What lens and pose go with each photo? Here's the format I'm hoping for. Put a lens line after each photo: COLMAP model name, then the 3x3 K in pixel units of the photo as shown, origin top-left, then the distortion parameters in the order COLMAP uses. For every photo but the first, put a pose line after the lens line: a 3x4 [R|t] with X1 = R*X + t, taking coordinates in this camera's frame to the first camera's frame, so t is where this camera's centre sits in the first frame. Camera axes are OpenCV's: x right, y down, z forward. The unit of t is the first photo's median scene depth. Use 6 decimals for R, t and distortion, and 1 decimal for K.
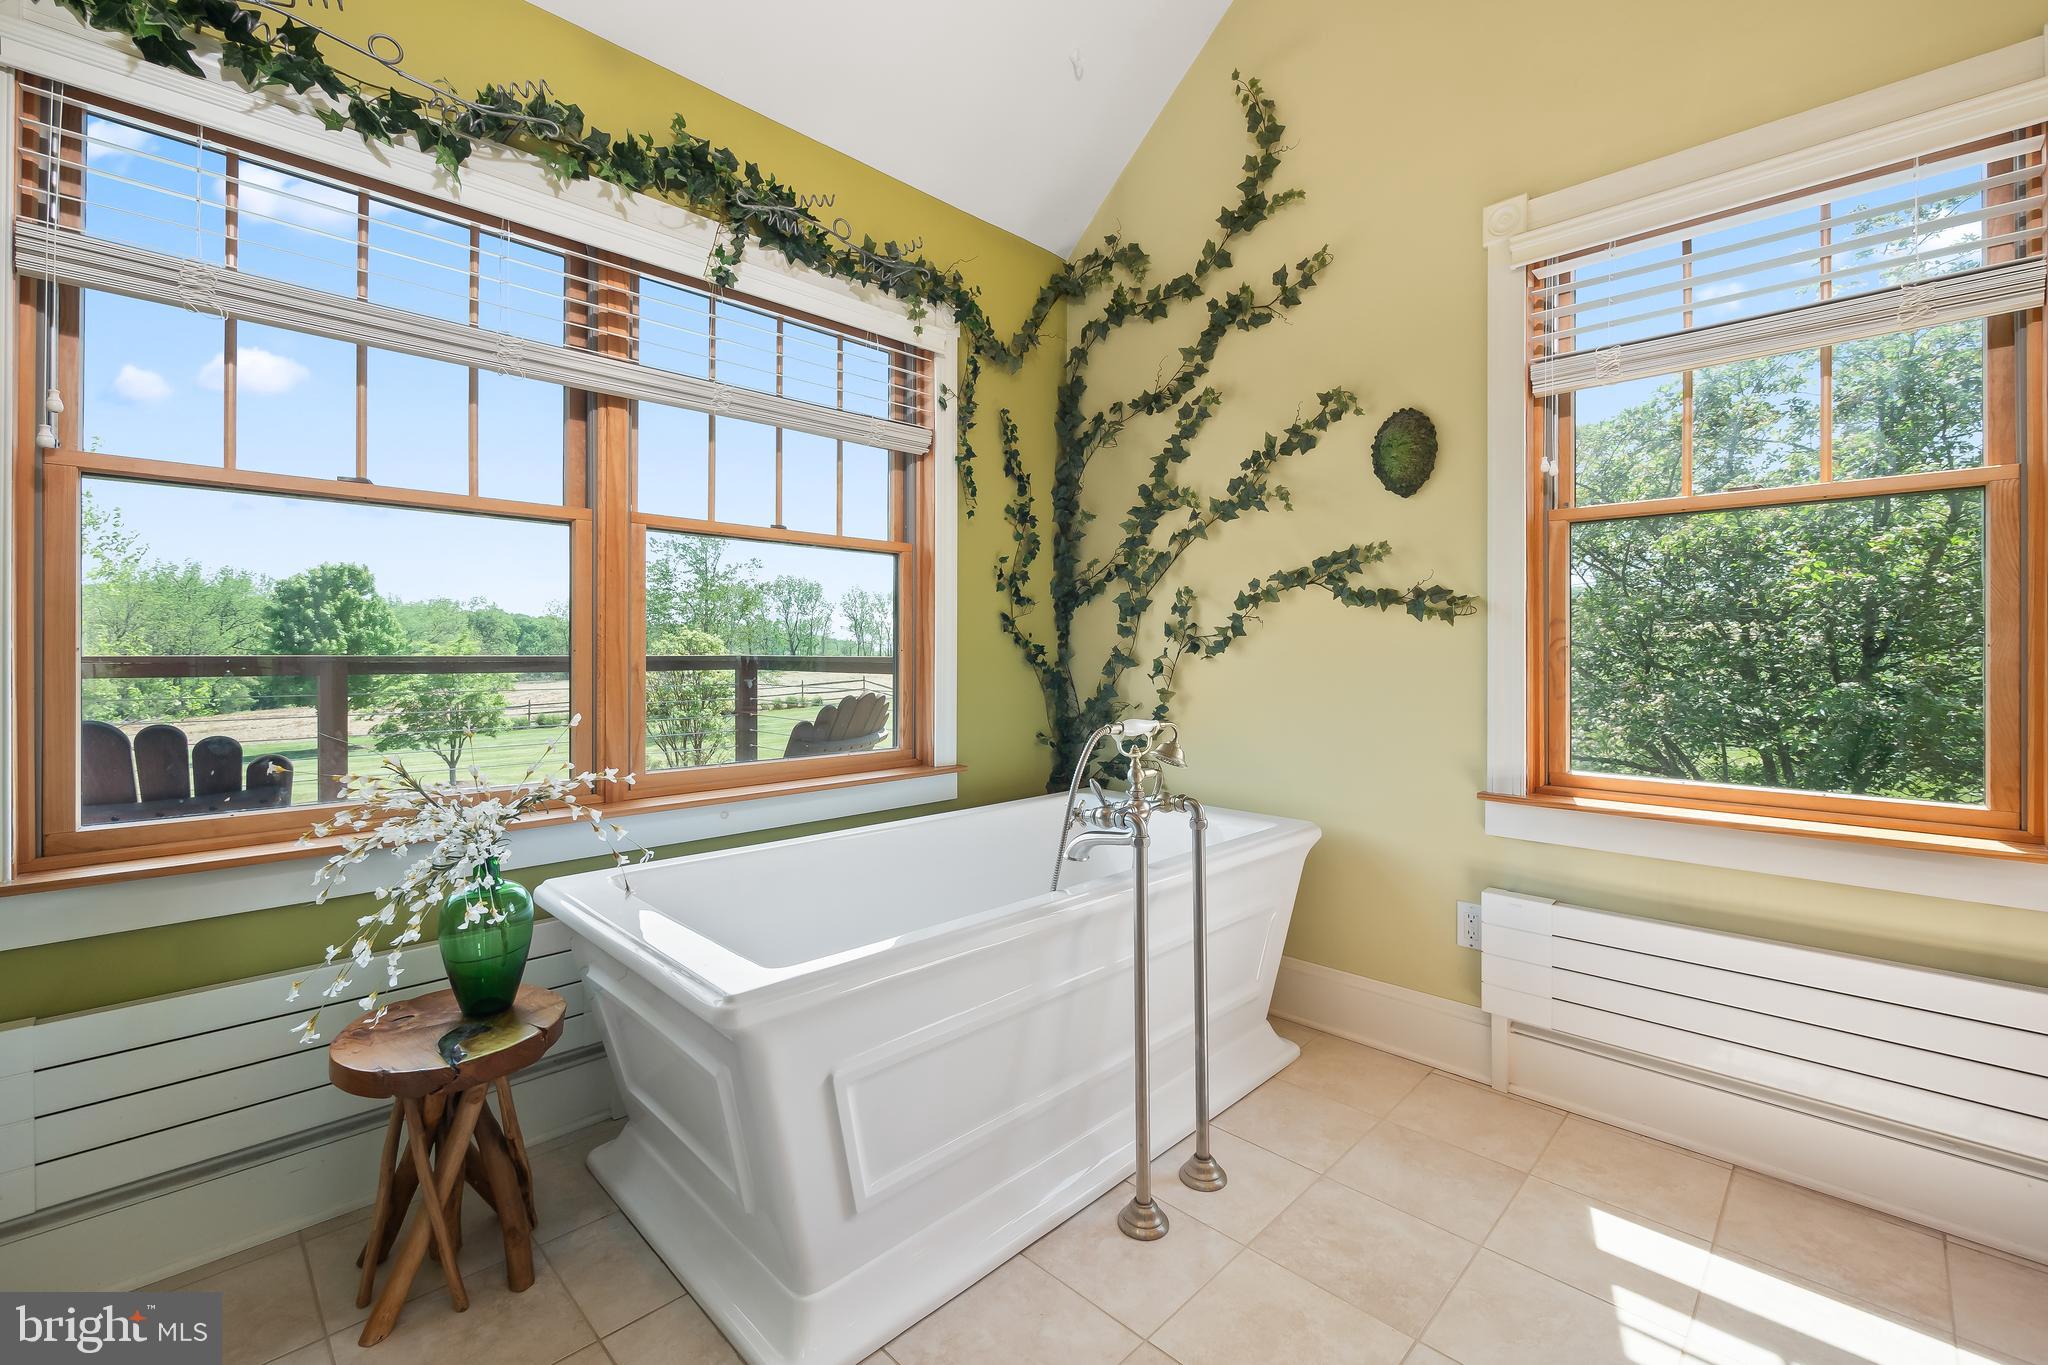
lens RADIAL K [[879.9, 0, 1022.0], [0, 879.9, 676.4], [0, 0, 1]] dist [-0.001427, -0.001087]
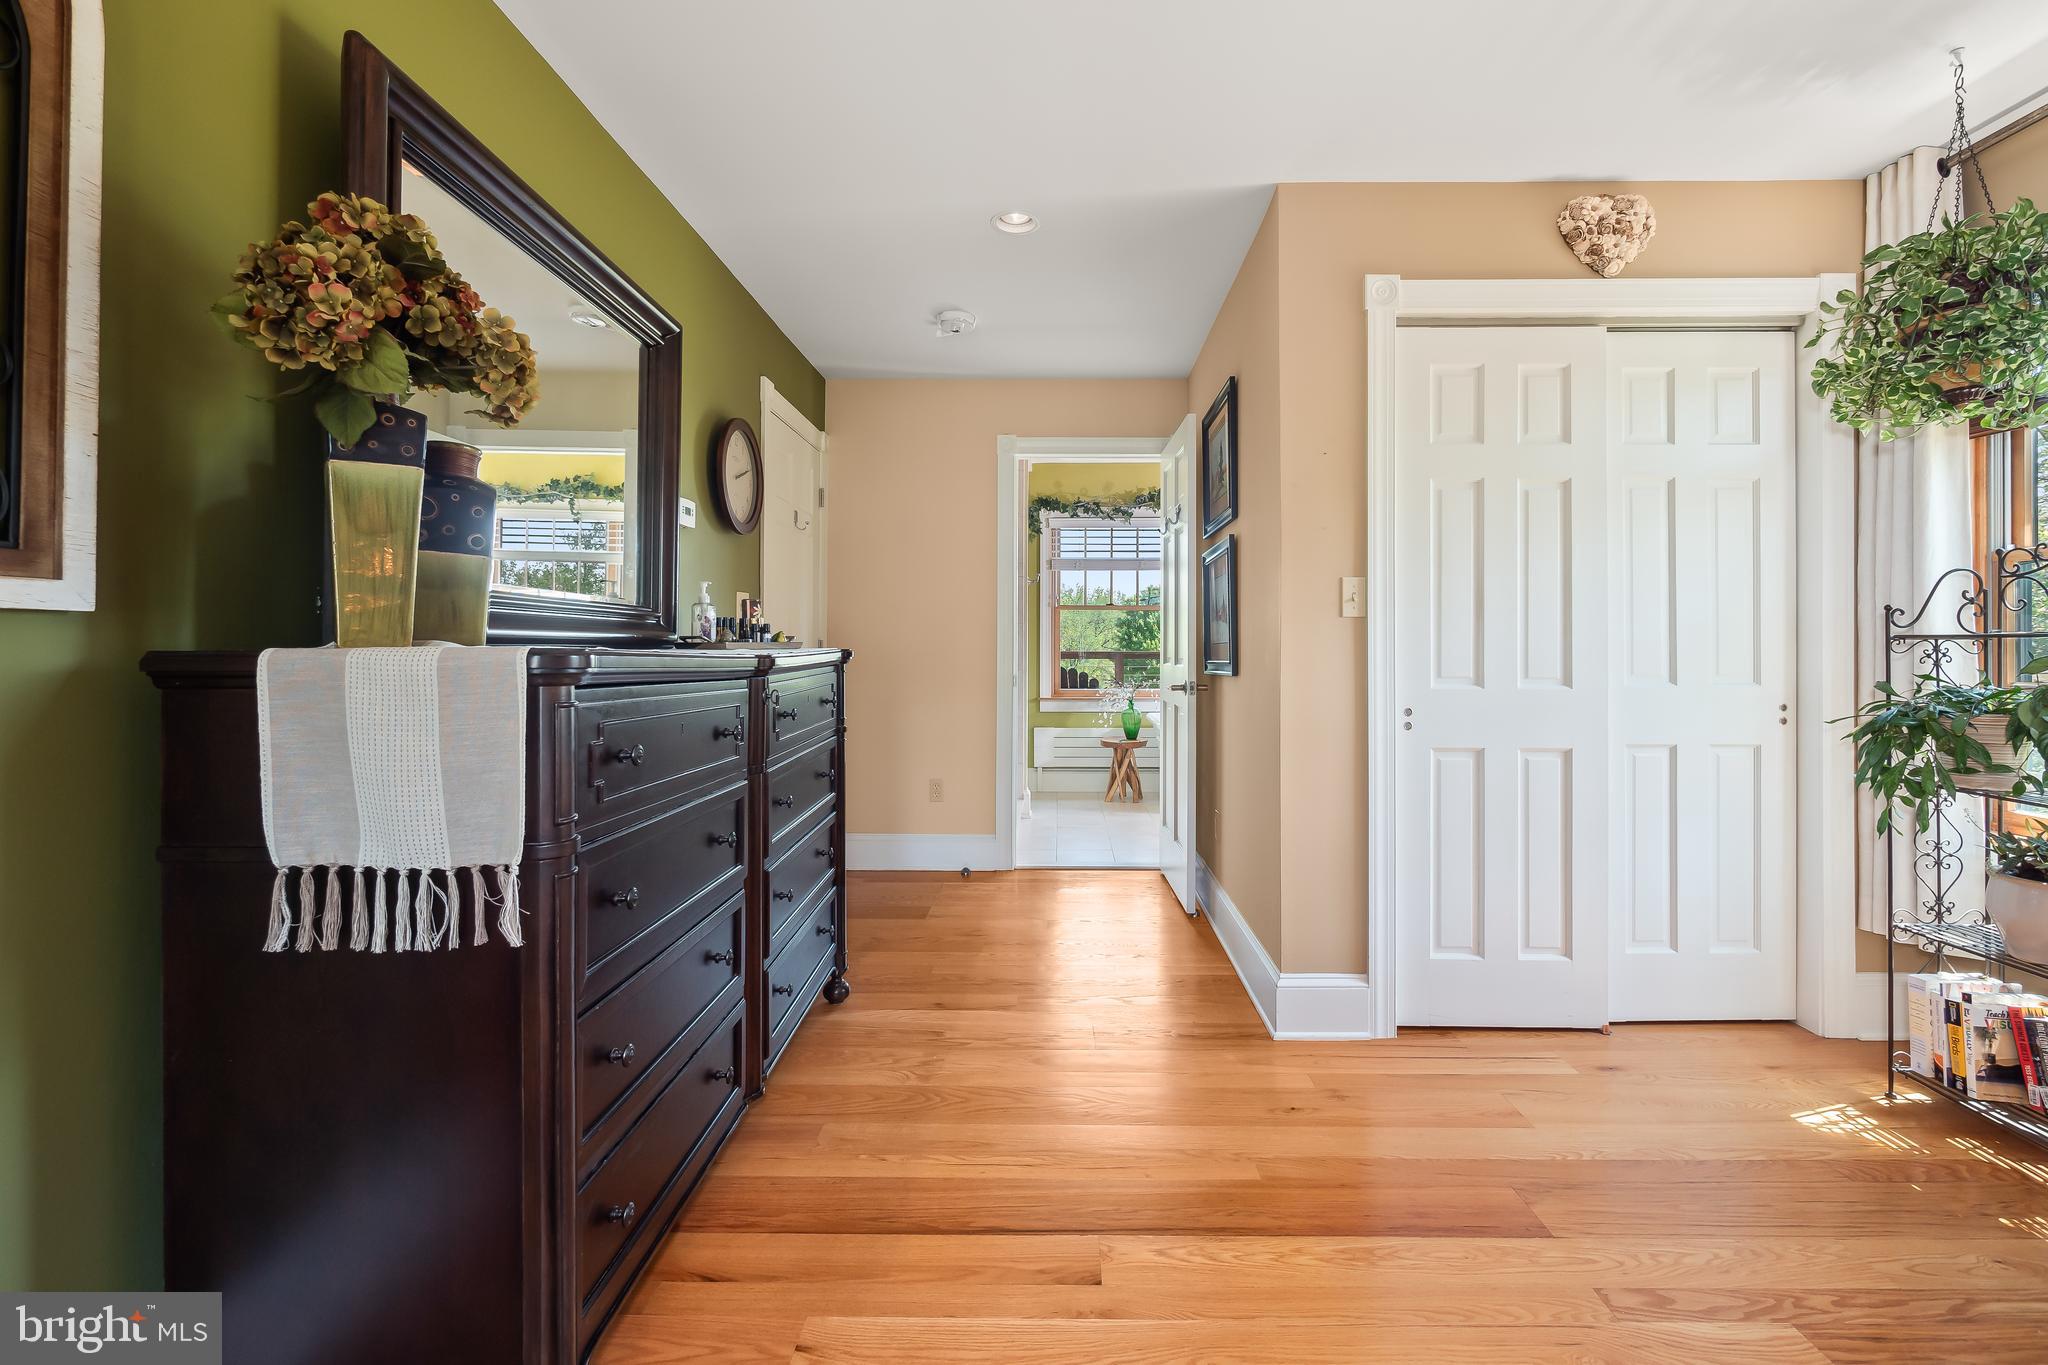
lens RADIAL K [[879.9, 0, 1030.0], [0, 879.9, 669.7], [0, 0, 1]] dist [-0.001427, -0.001087]
pose [[0.686293, 0.008843, -0.727271, 1.807587], [-0.010055, 0.999946, 0.002670, 0.054982], [0.727255, 0.005481, 0.686345, -1.900770]]
